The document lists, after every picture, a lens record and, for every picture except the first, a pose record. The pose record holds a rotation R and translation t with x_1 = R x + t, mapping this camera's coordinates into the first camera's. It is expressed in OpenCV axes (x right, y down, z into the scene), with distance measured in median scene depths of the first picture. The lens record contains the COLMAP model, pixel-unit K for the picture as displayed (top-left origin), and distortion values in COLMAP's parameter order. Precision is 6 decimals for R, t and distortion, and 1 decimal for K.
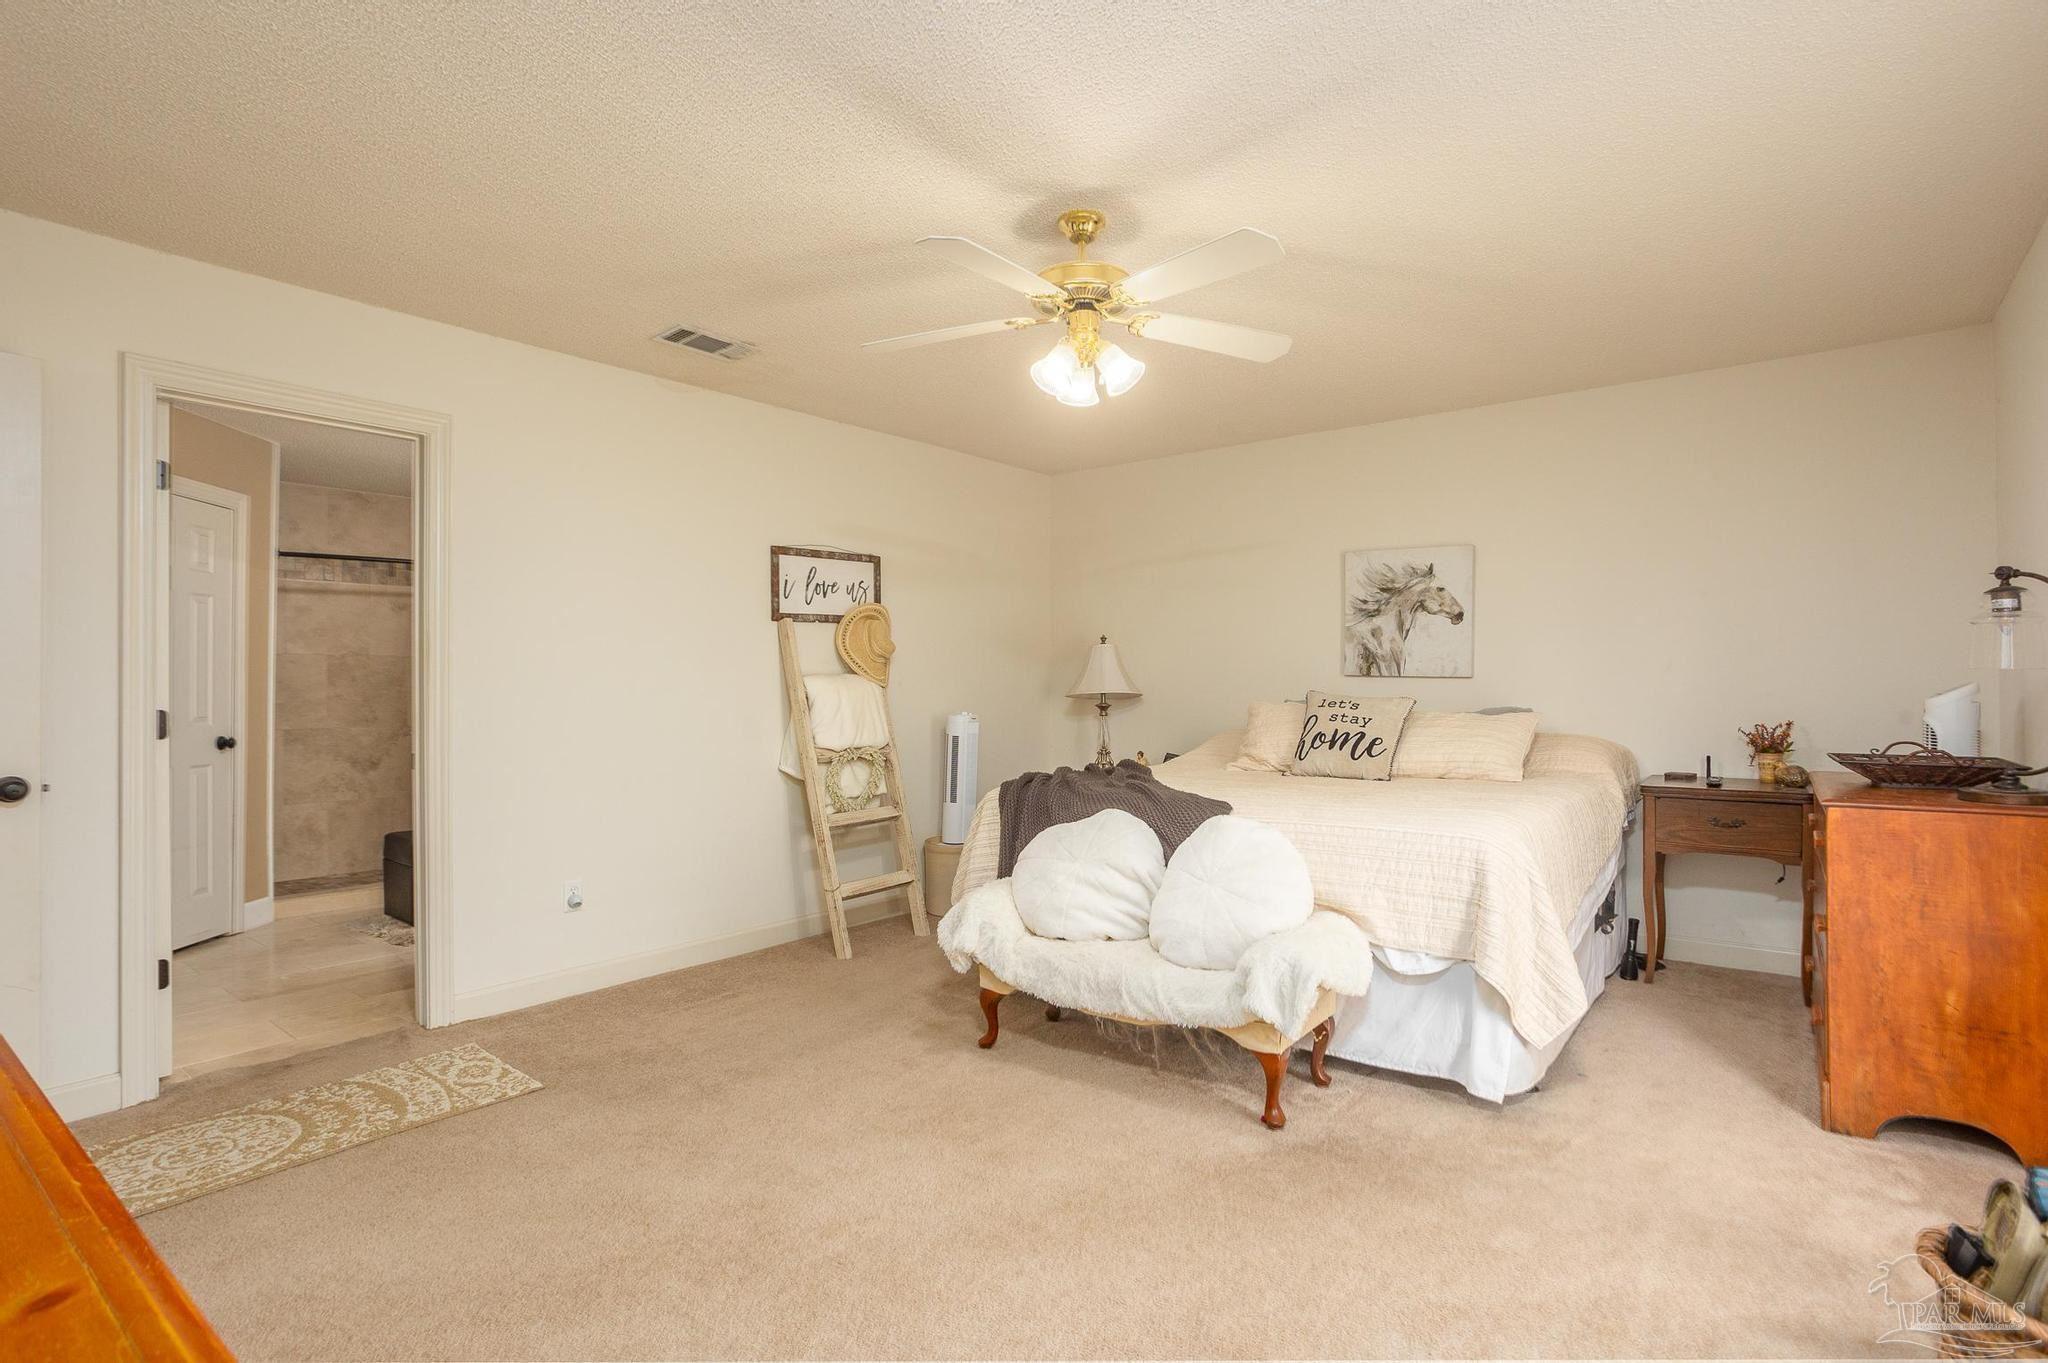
lens RADIAL K [[1005.5, 0, 1019.2], [0, 1005.5, 682.2], [0, 0, 1]] dist [-0.063111, 0.039328]
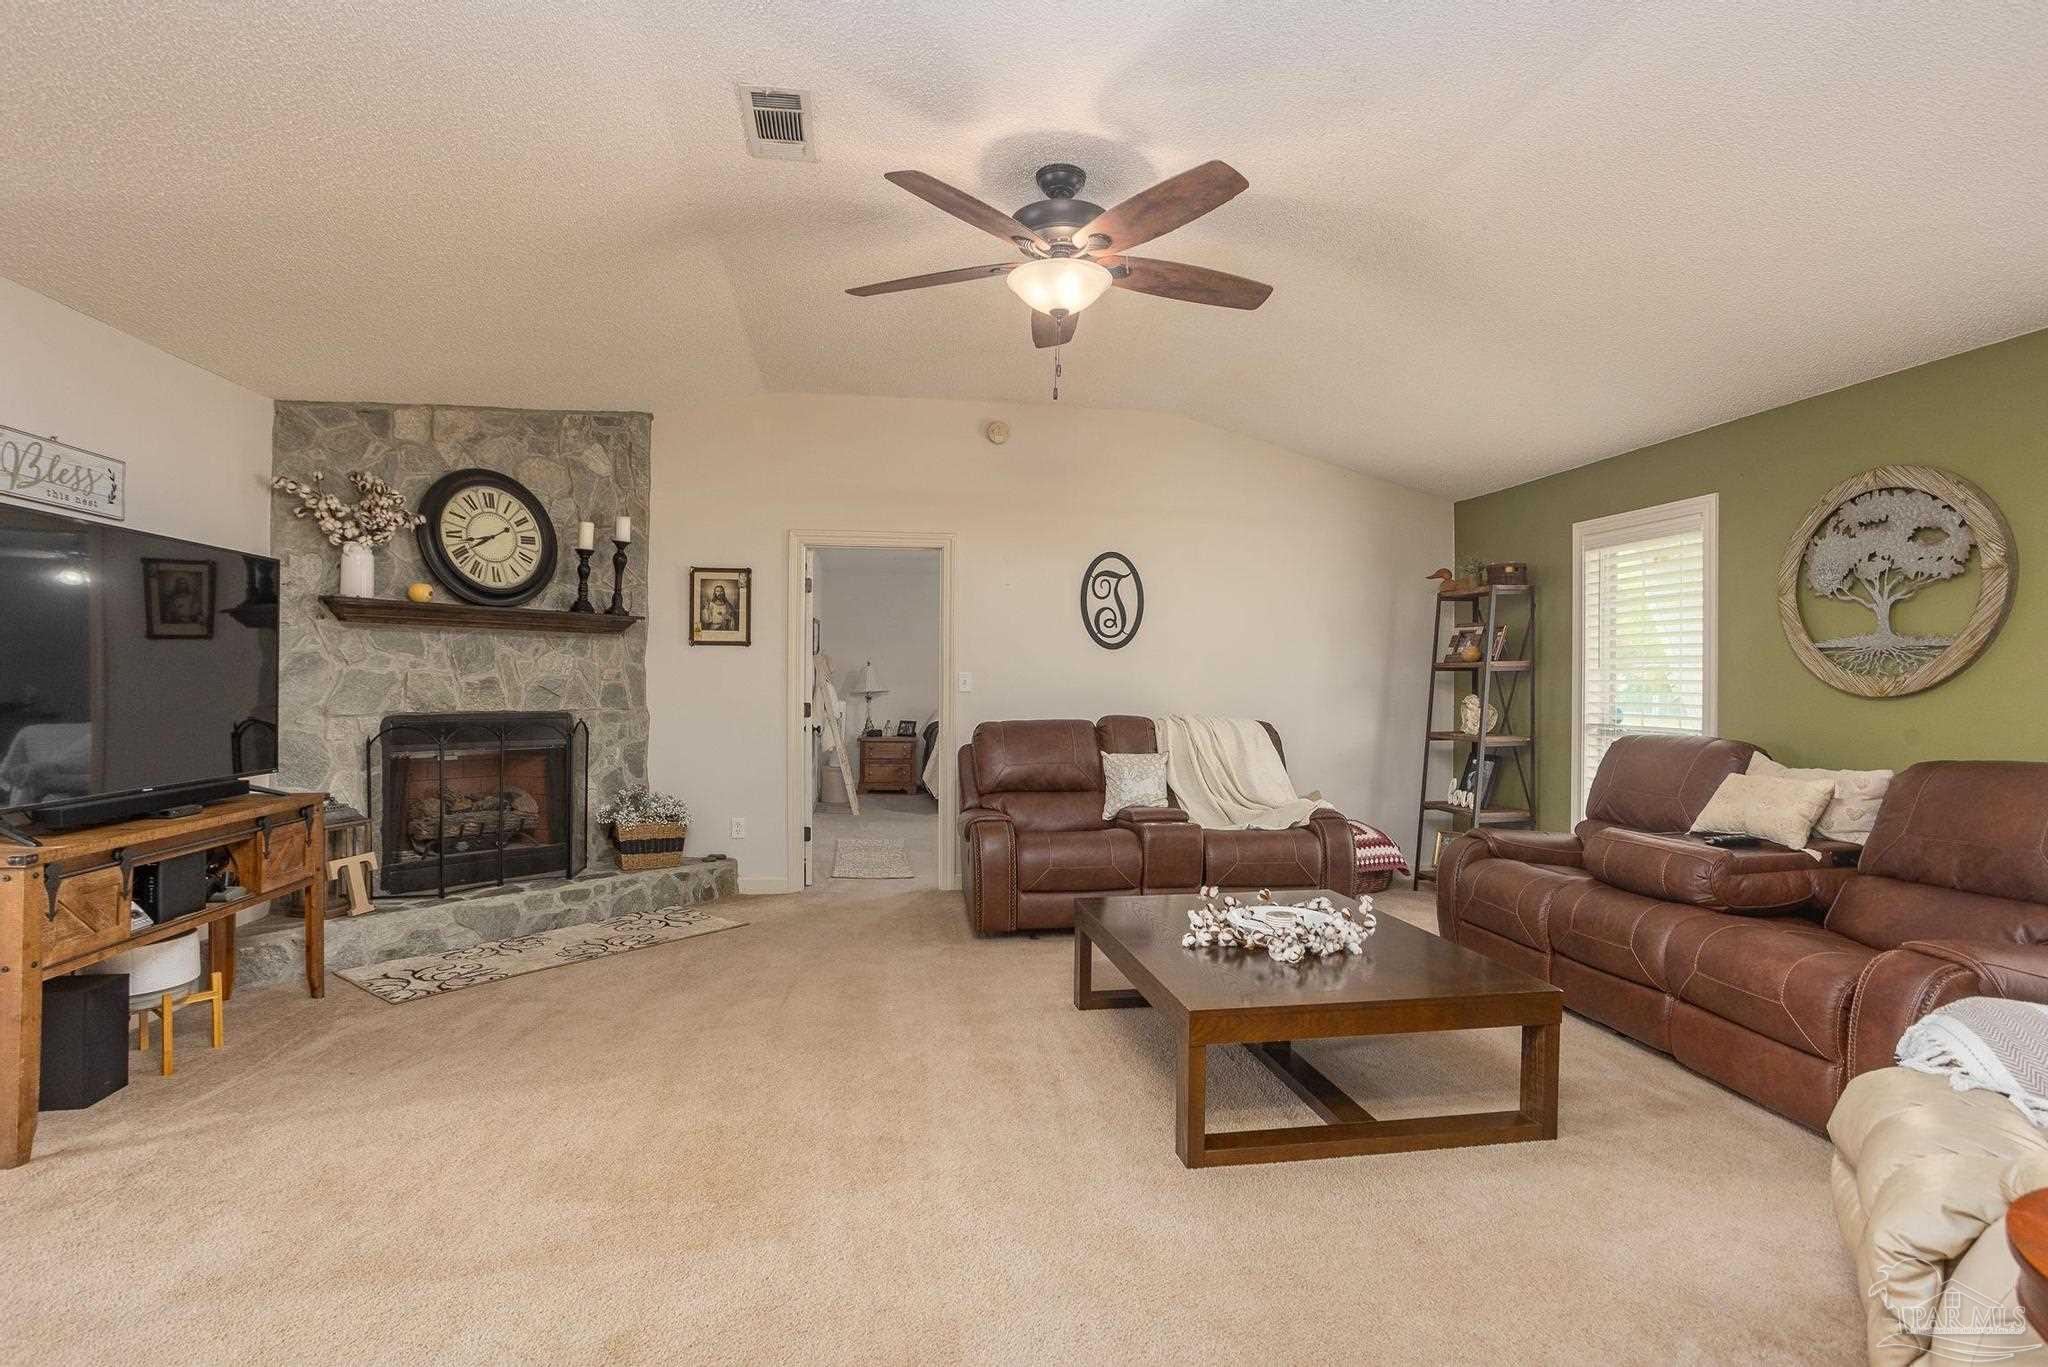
lens RADIAL K [[1005.5, 0, 1019.2], [0, 1005.5, 684.2], [0, 0, 1]] dist [-0.063111, 0.039328]
pose [[0.675705, 0.012353, 0.737069, -1.397157], [-0.018149, 0.999835, -0.000120, -0.008416], [-0.736949, -0.013296, 0.675818, -0.647013]]
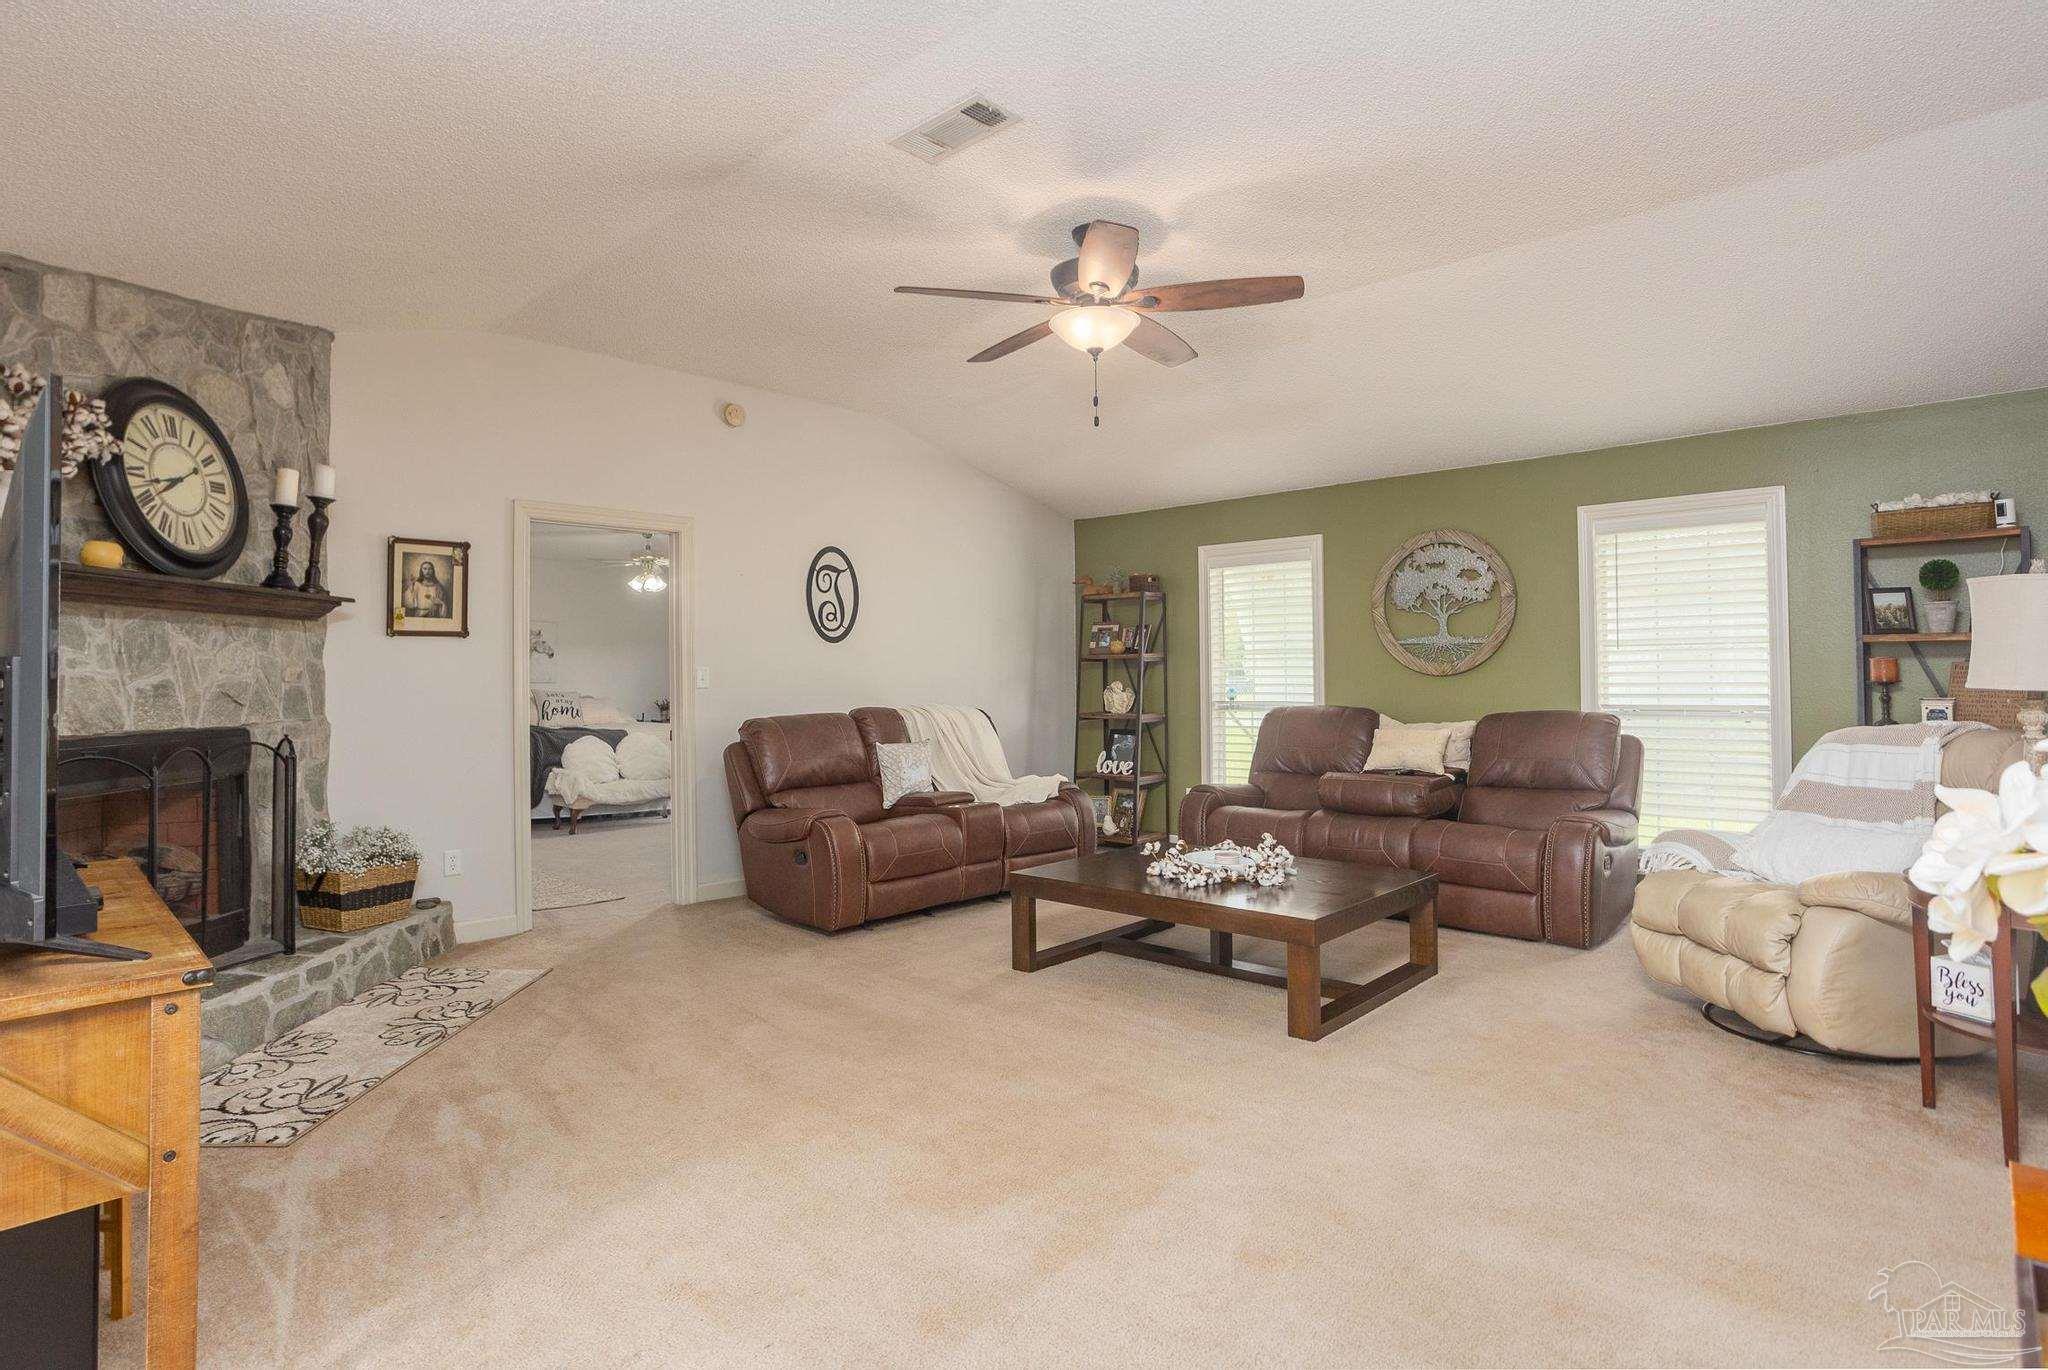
lens RADIAL K [[1039.0, 0, 1012.0], [0, 1039.0, 655.5], [0, 0, 1]] dist [-0.057661, 0.029104]
pose [[0.092621, 0.026304, 0.995354, -1.684028], [0.002323, 0.999643, -0.026633, -0.002734], [-0.995699, 0.004779, 0.092527, -0.214446]]
